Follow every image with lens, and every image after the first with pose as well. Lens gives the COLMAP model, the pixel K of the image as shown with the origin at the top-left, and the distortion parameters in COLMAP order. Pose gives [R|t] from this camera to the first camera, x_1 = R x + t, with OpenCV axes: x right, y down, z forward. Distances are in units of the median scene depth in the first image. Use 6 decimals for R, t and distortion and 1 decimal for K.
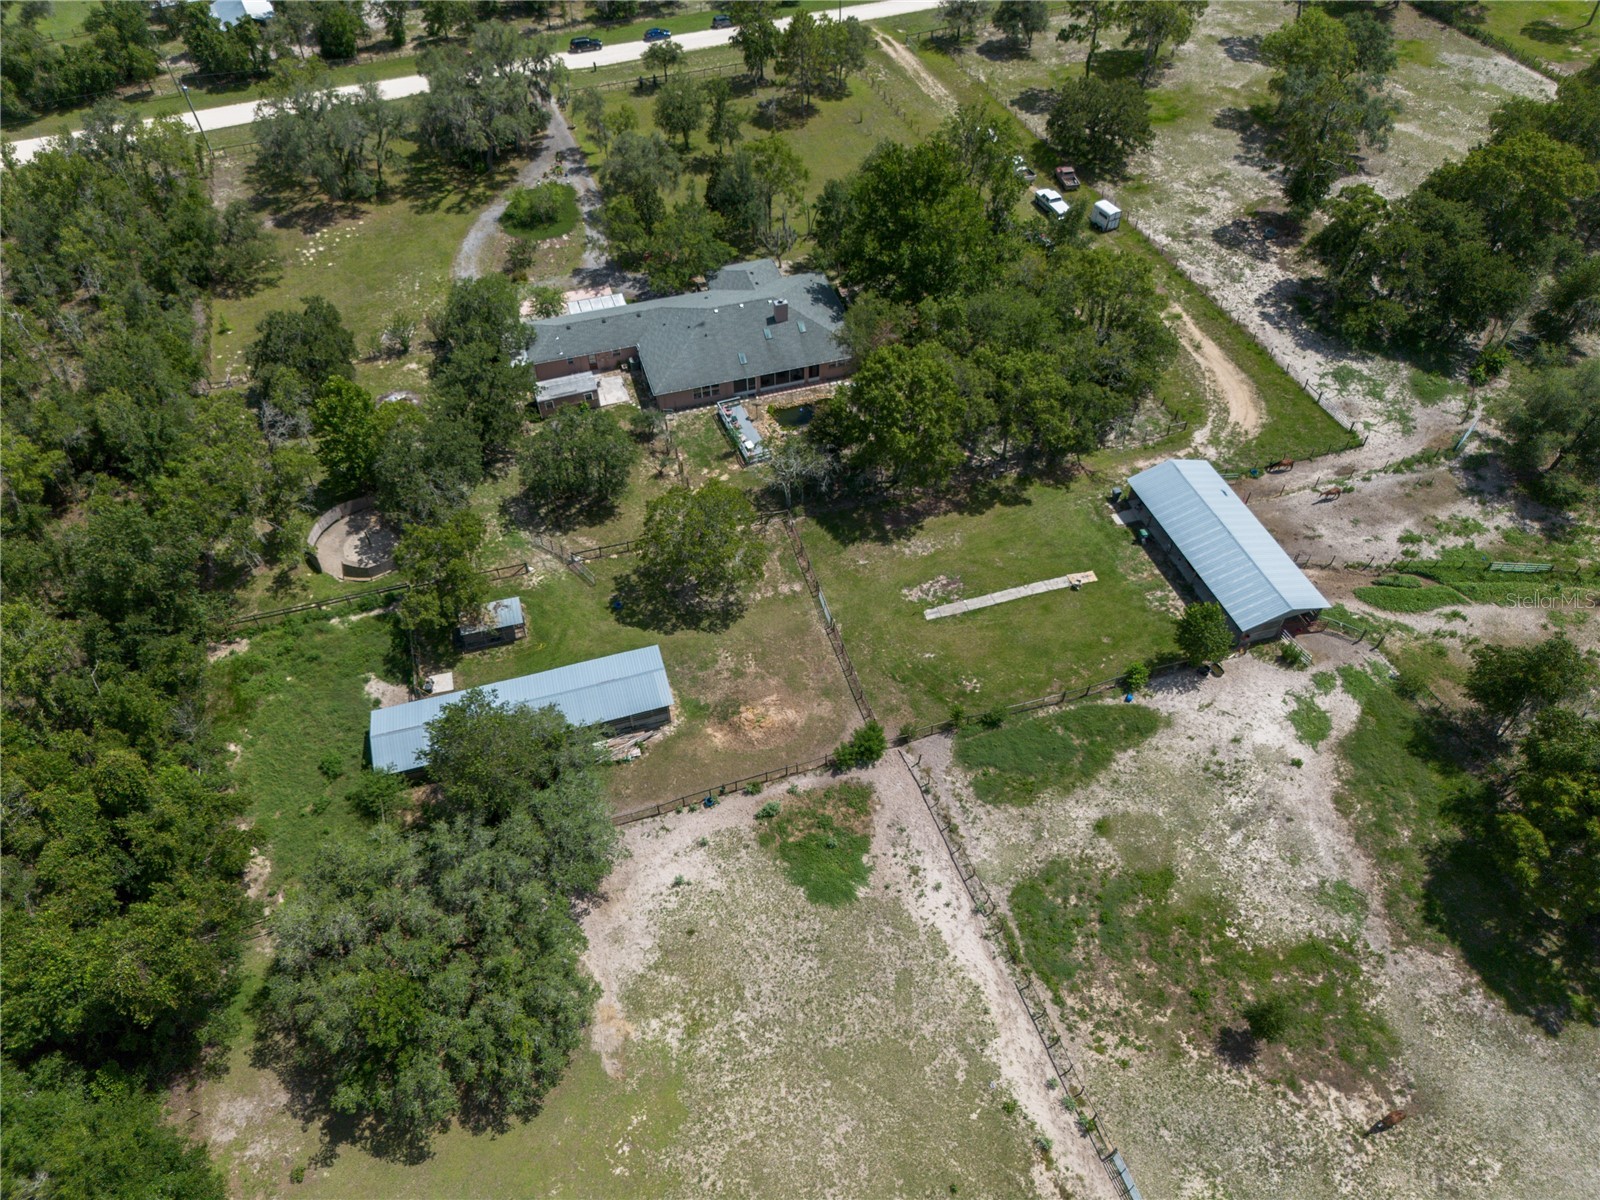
lens RADIAL K [[1133.6, 0, 796.1], [0, 1133.6, 590.2], [0, 0, 1]] dist [0.061782, -0.056452]
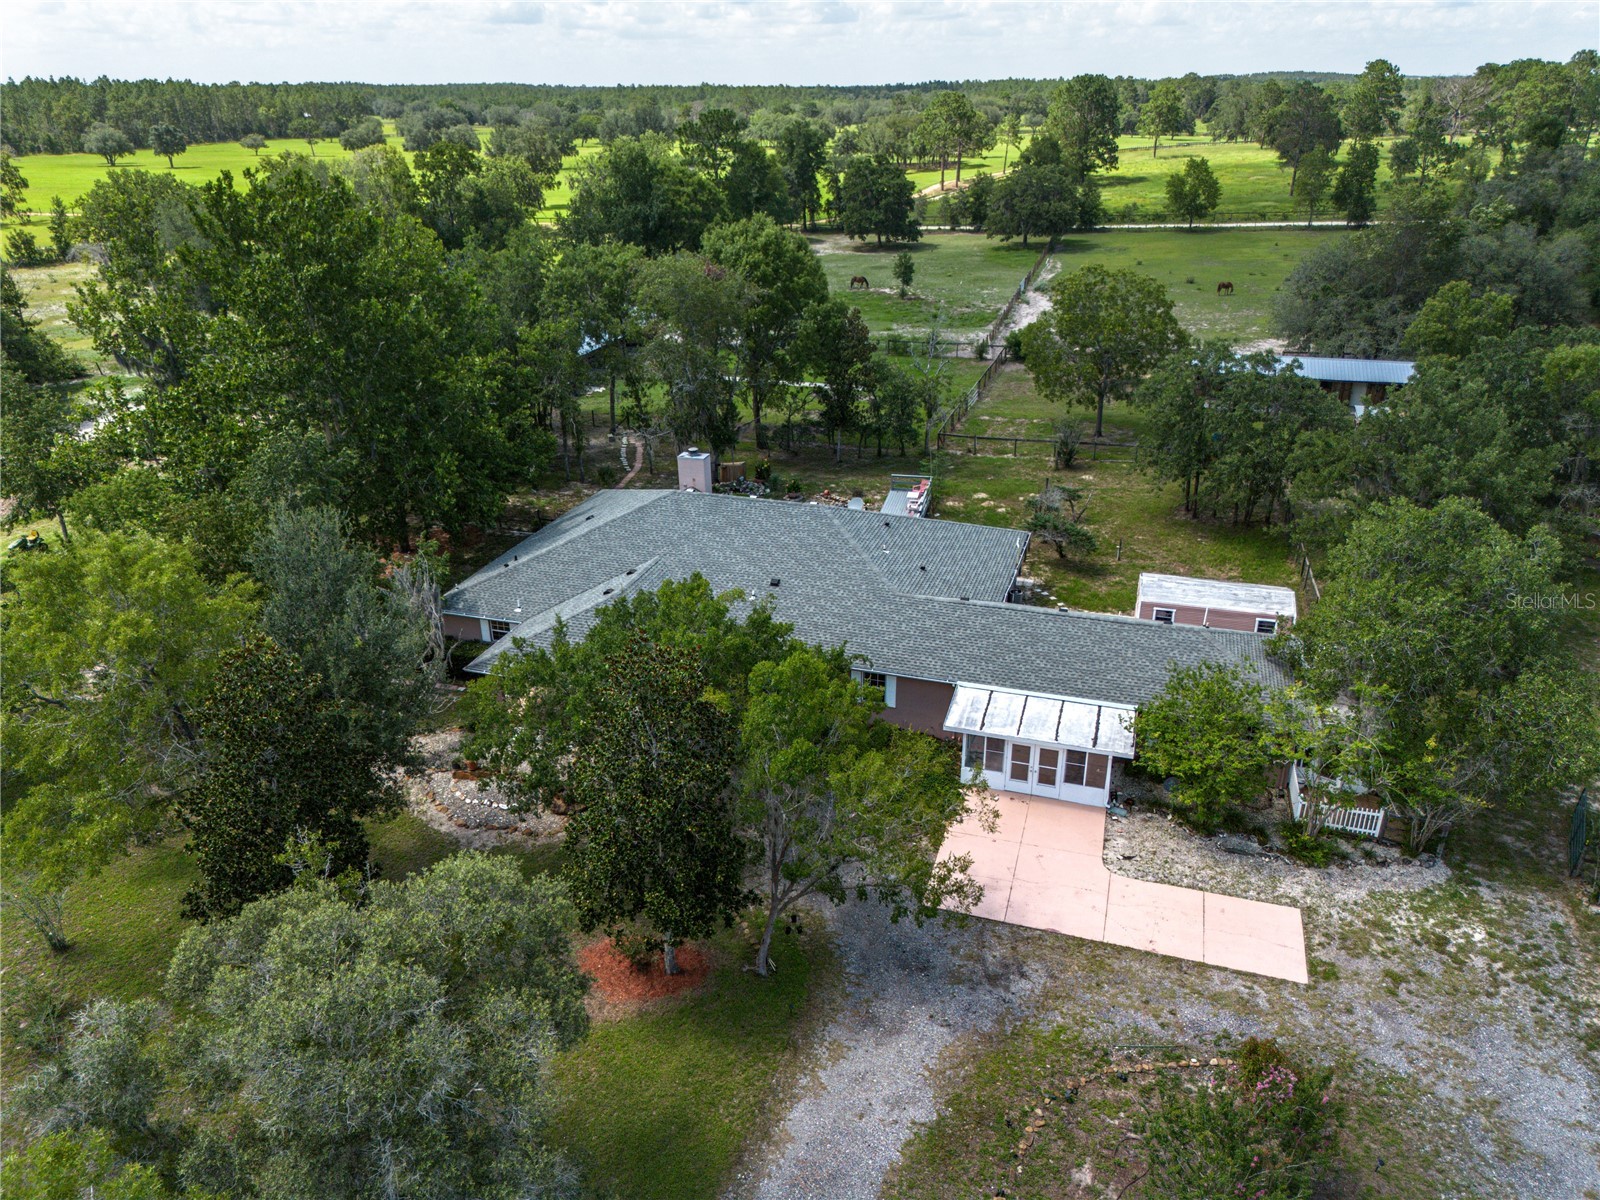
lens RADIAL K [[1133.6, 0, 807.3], [0, 1133.6, 586.9], [0, 0, 1]] dist [0.061782, -0.056452]
pose [[-0.822832, -0.220337, 0.523831, -0.323298], [0.431429, 0.357766, 0.828174, -0.639273], [-0.369887, 0.907444, -0.199322, 1.227124]]
